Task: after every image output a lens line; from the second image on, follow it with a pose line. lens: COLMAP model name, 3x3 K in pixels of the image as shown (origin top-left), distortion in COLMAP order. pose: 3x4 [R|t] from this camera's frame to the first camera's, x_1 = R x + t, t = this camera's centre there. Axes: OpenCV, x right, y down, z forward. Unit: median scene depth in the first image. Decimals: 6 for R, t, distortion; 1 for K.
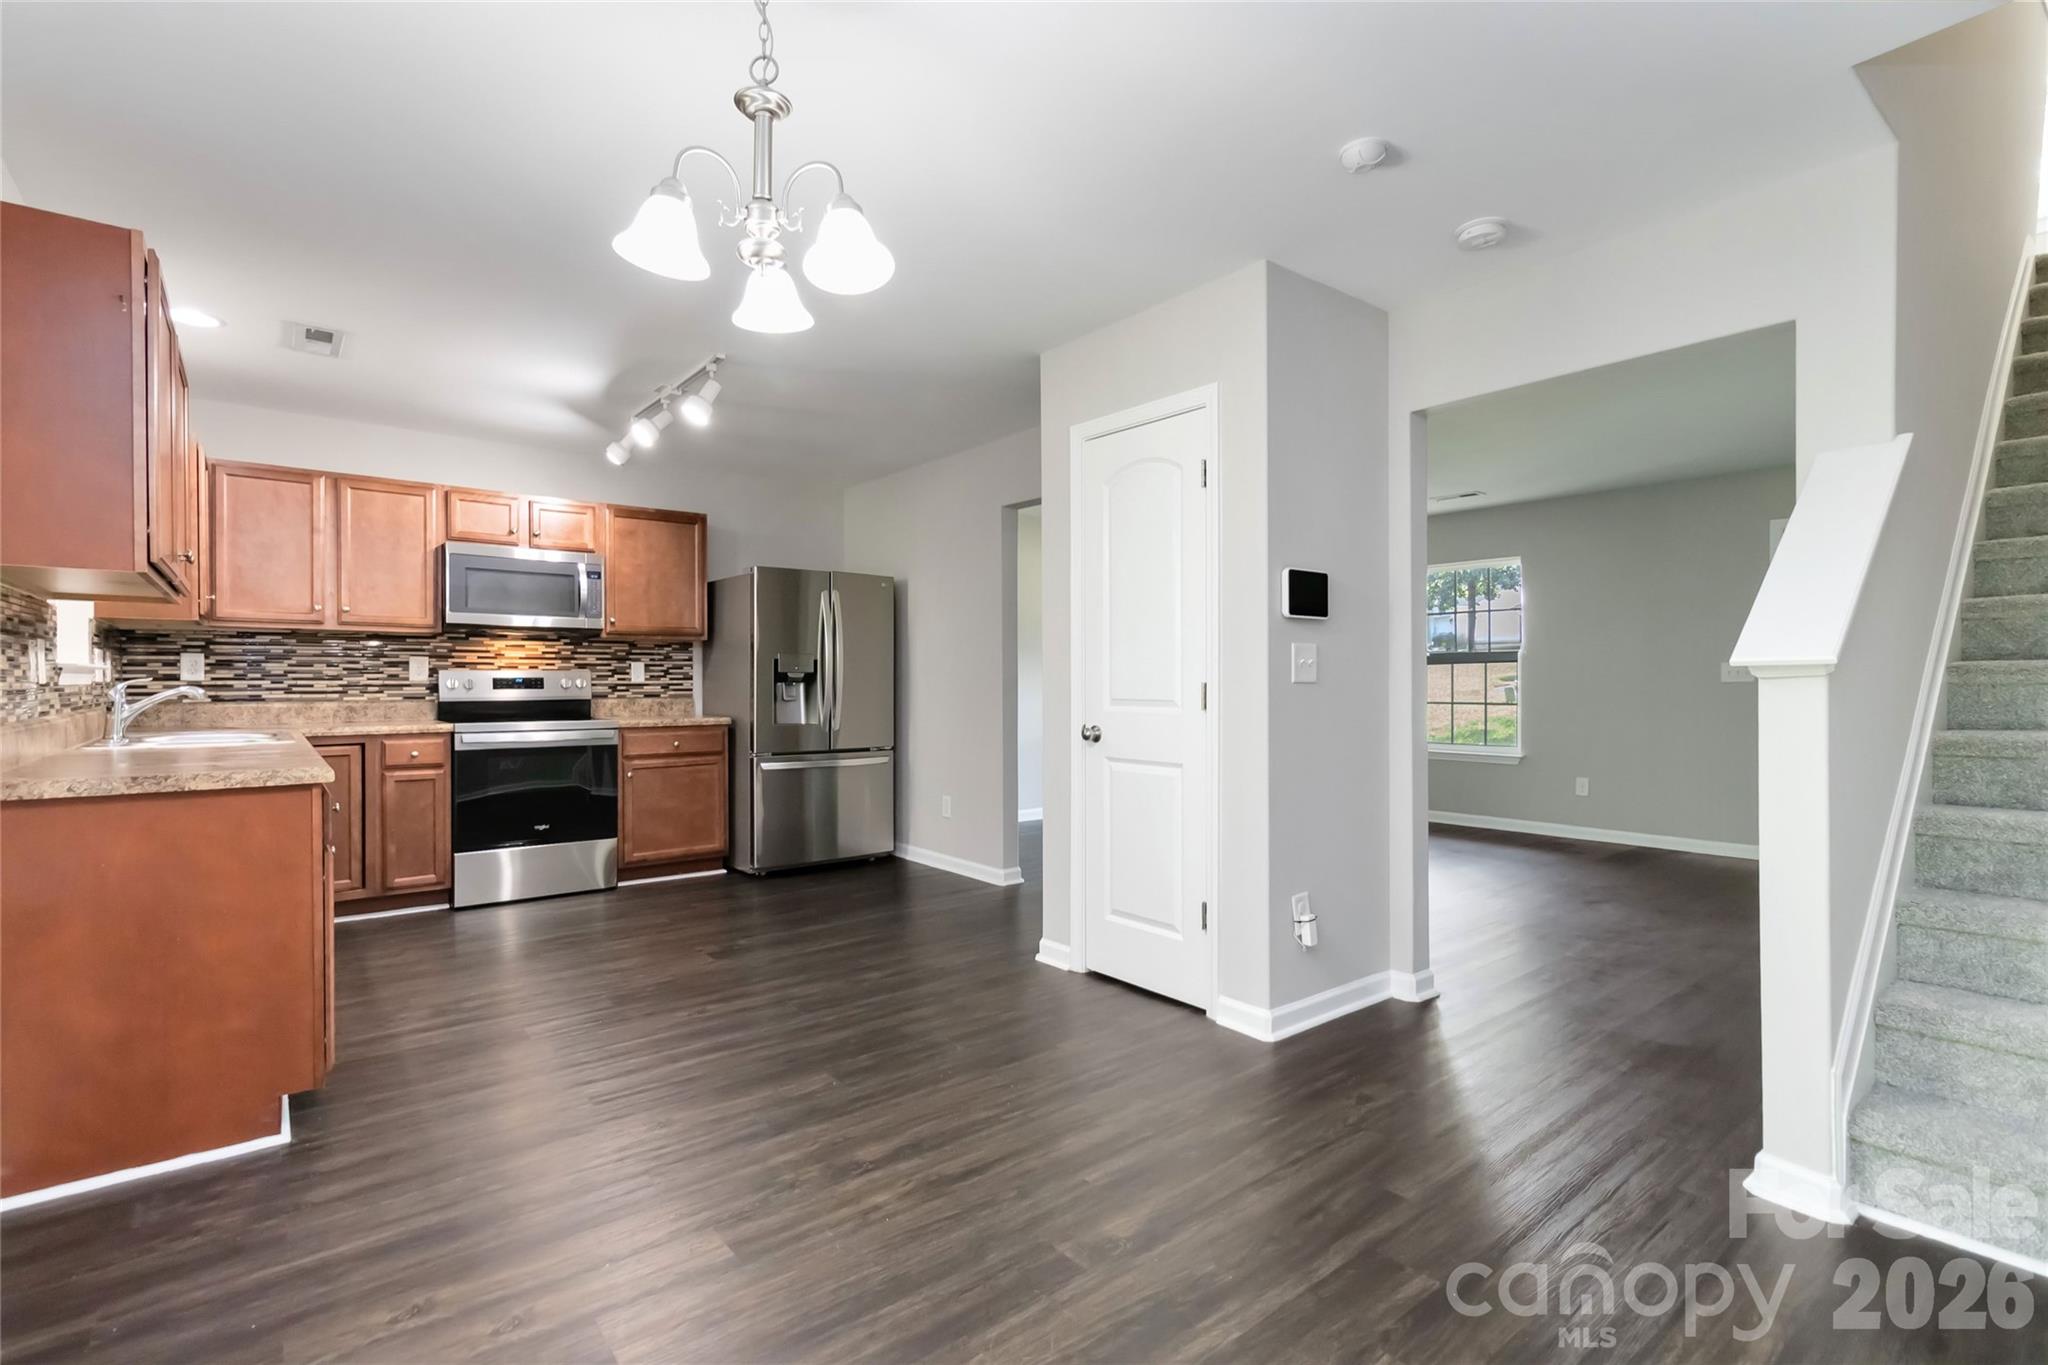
lens RADIAL K [[951.8, 0, 1045.1], [0, 951.8, 686.2], [0, 0, 1]] dist [0.000947, 0.000308]
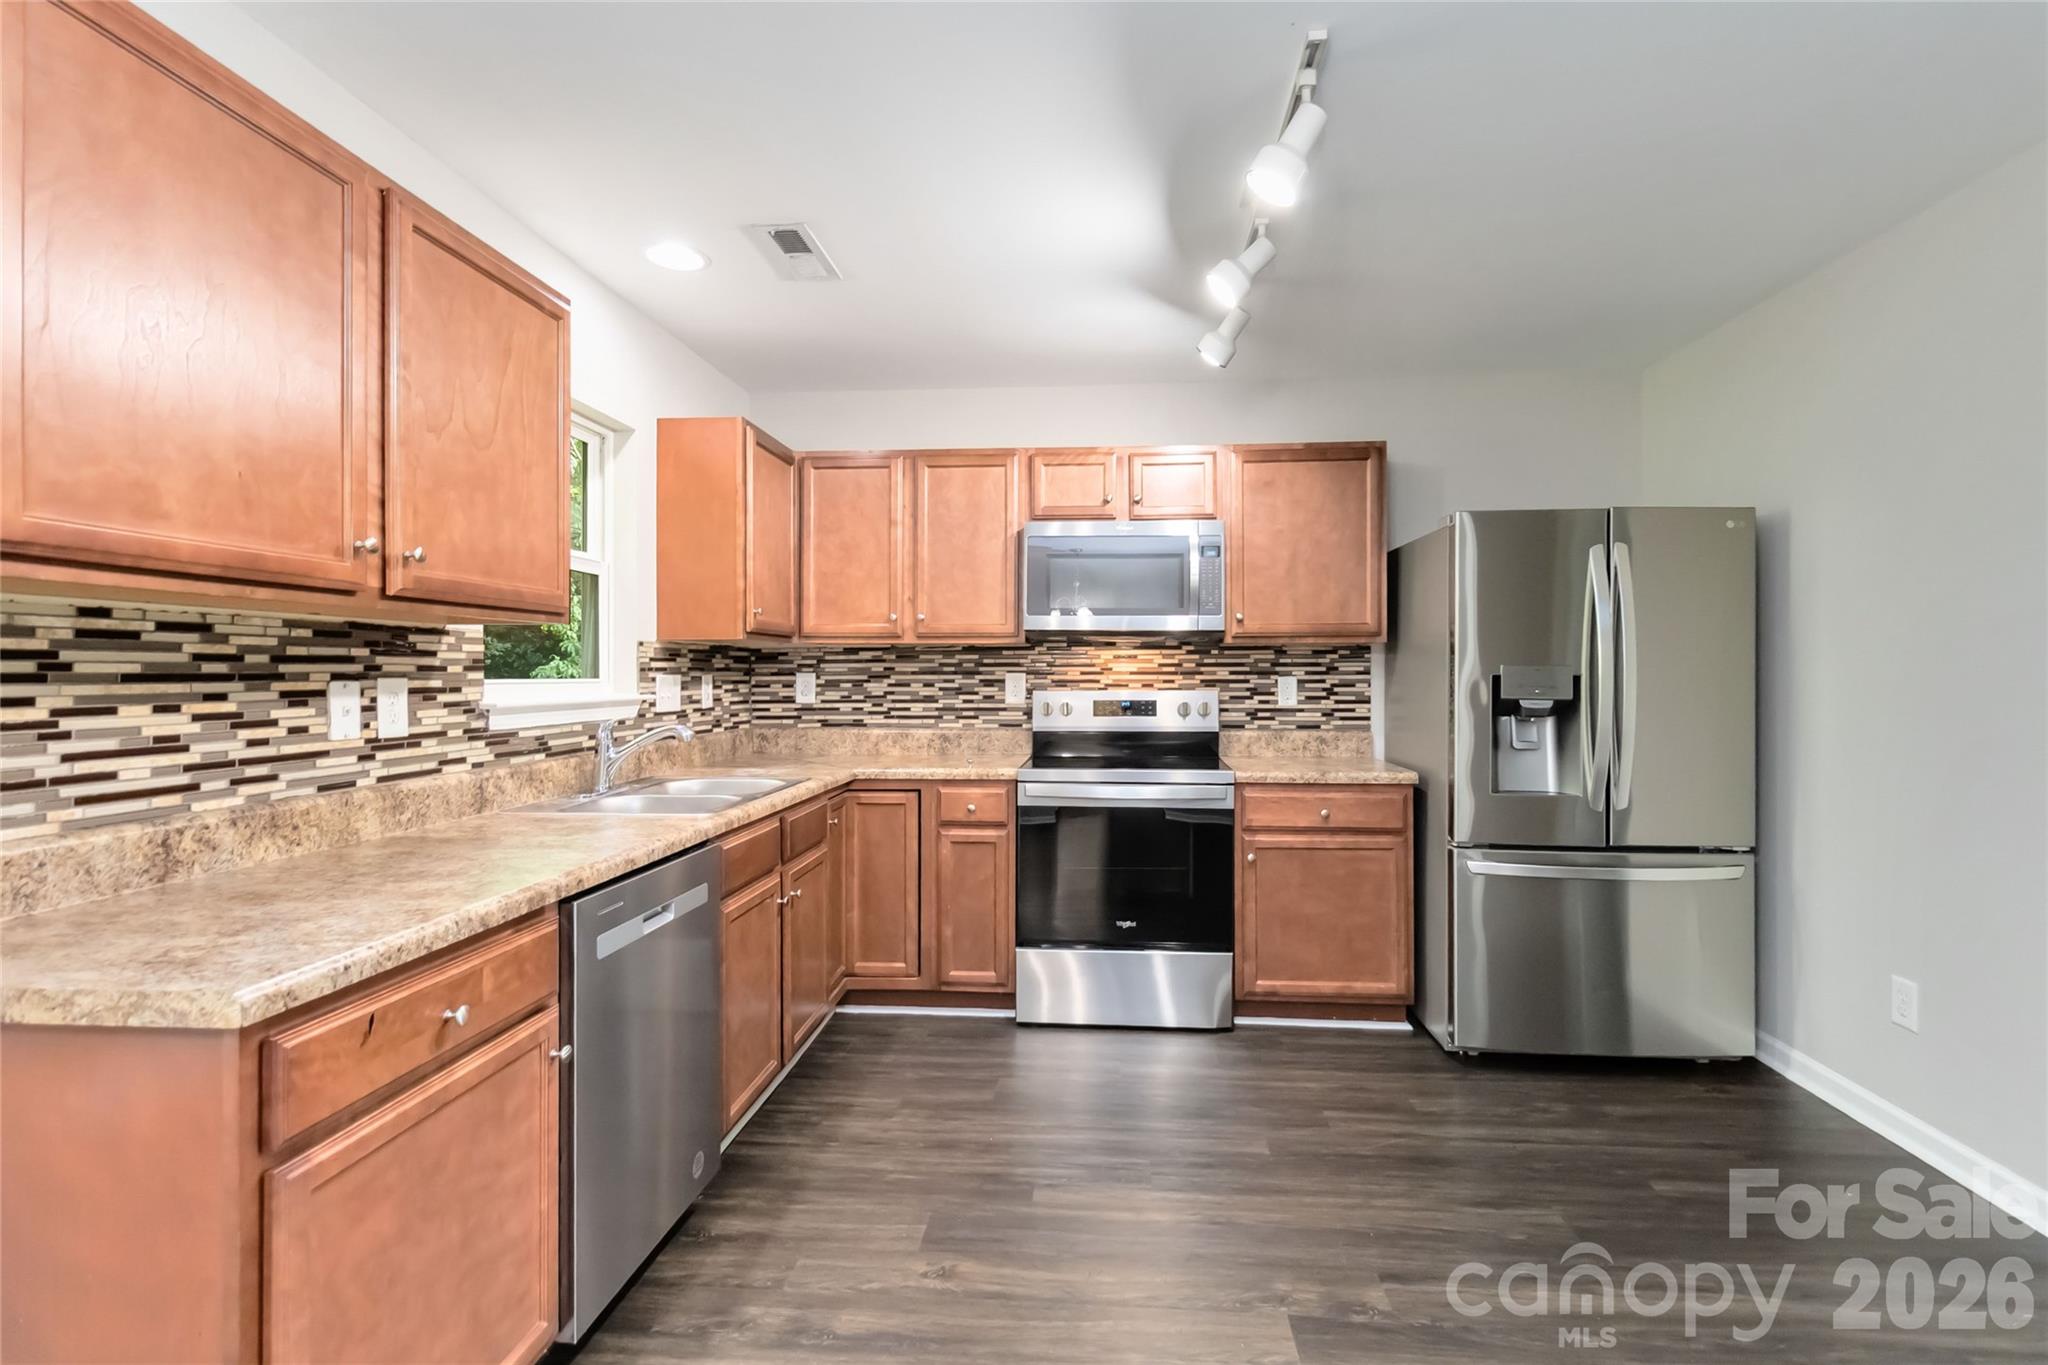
lens RADIAL K [[956.8, 0, 1035.2], [0, 956.8, 666.4], [0, 0, 1]] dist [0.000301, 0.000558]
pose [[0.709487, -0.003455, -0.704710, -0.084175], [-0.004305, 0.999948, -0.009236, -0.028372], [0.704706, 0.009587, 0.709435, 0.433910]]
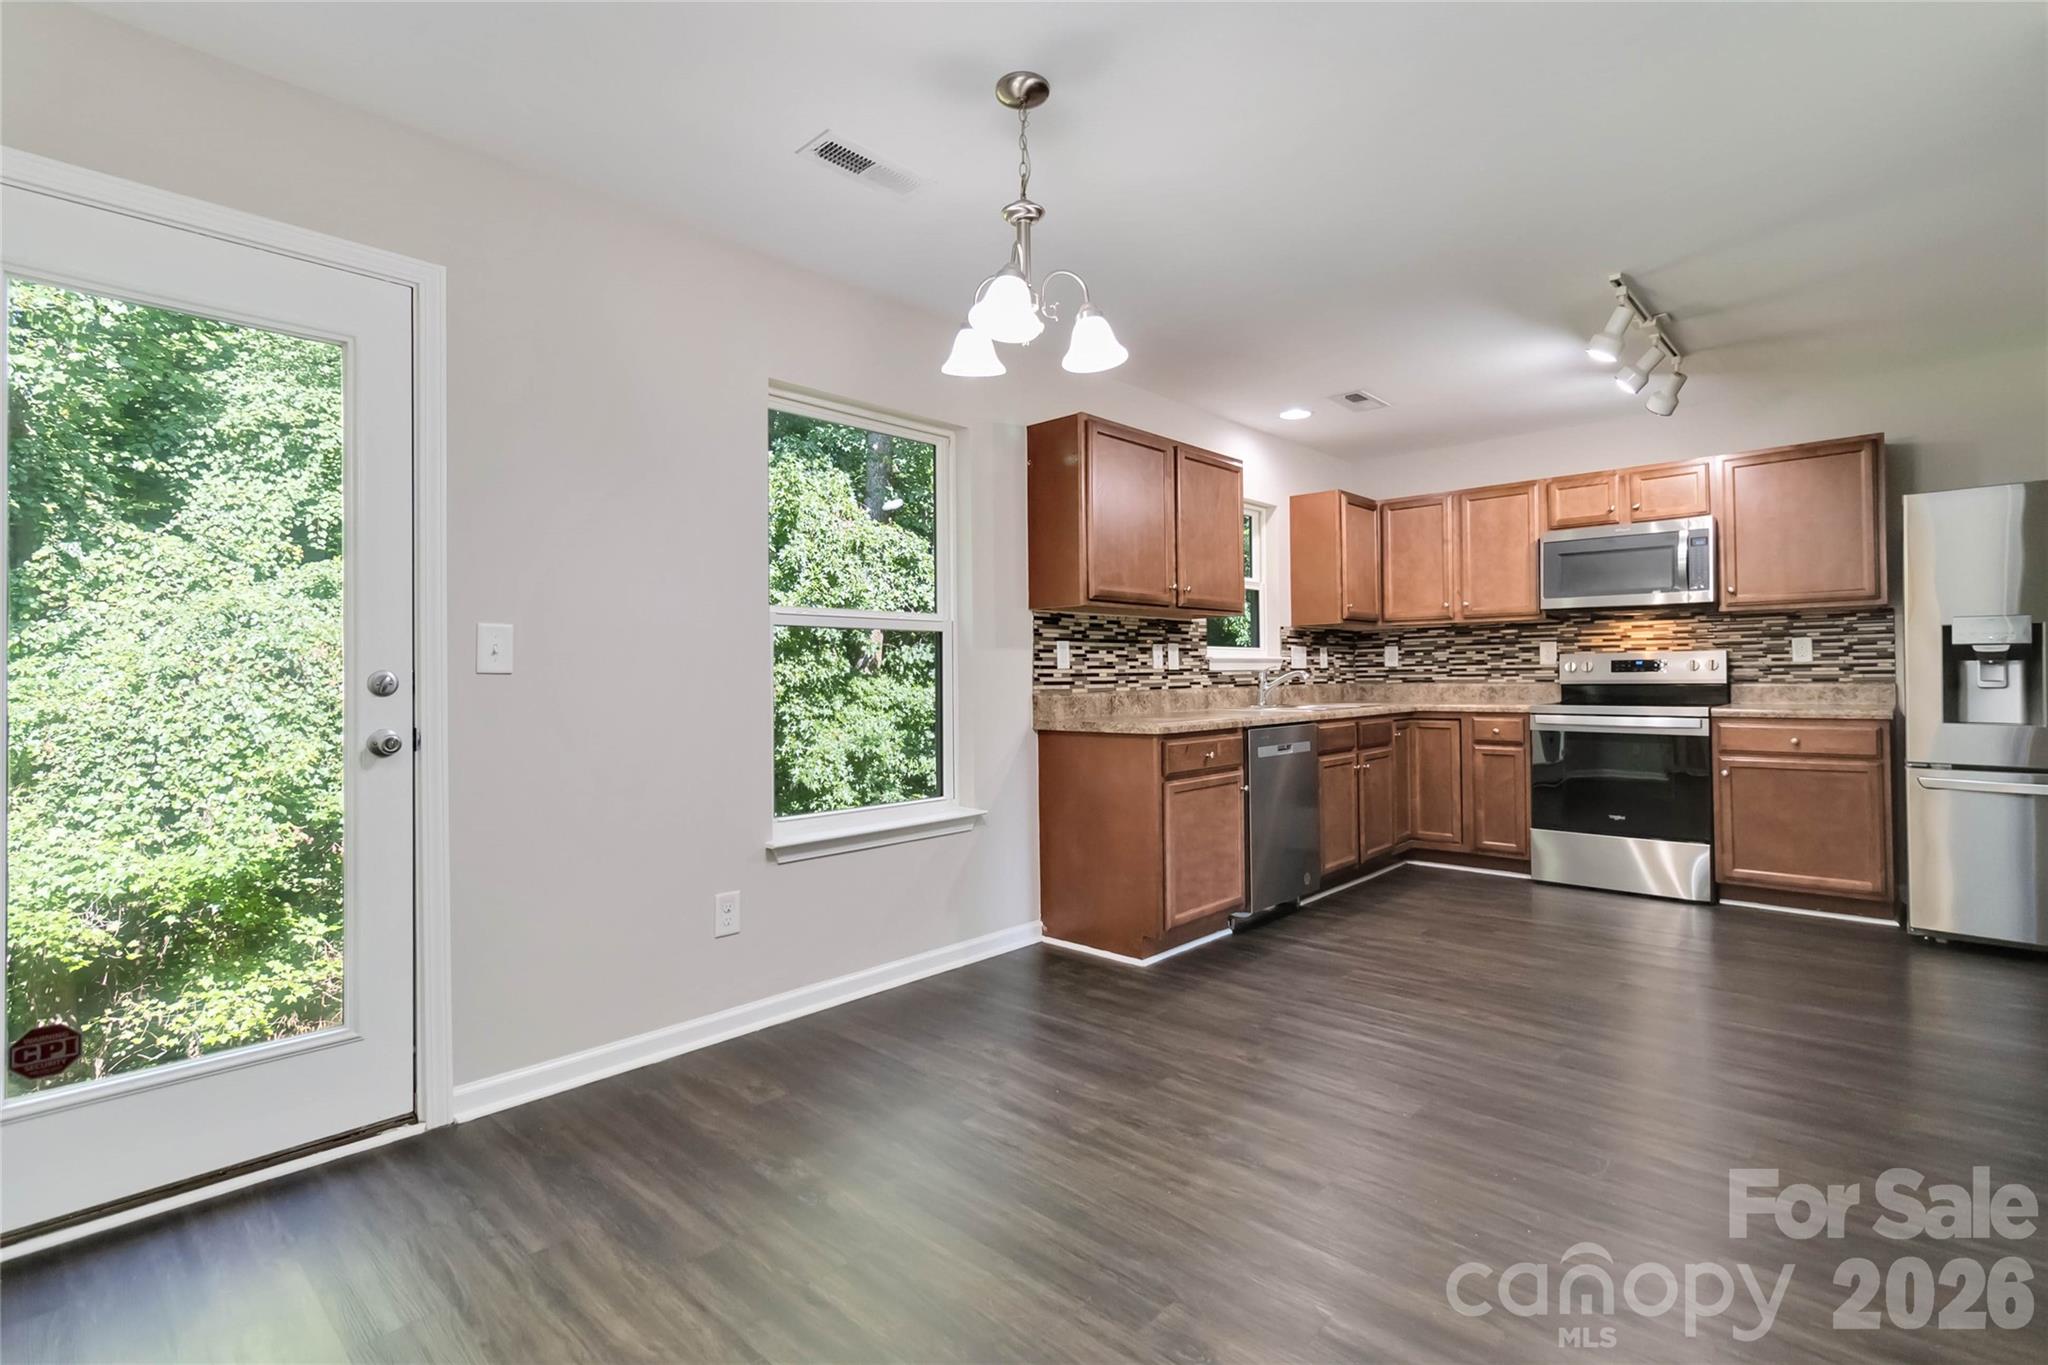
lens RADIAL K [[956.8, 0, 1035.2], [0, 956.8, 666.4], [0, 0, 1]] dist [0.000301, 0.000558]
pose [[0.122075, -0.010640, -0.992464, 0.325601], [0.005118, 0.999936, -0.010091, 0.004210], [0.992508, -0.003848, 0.122122, 0.288245]]
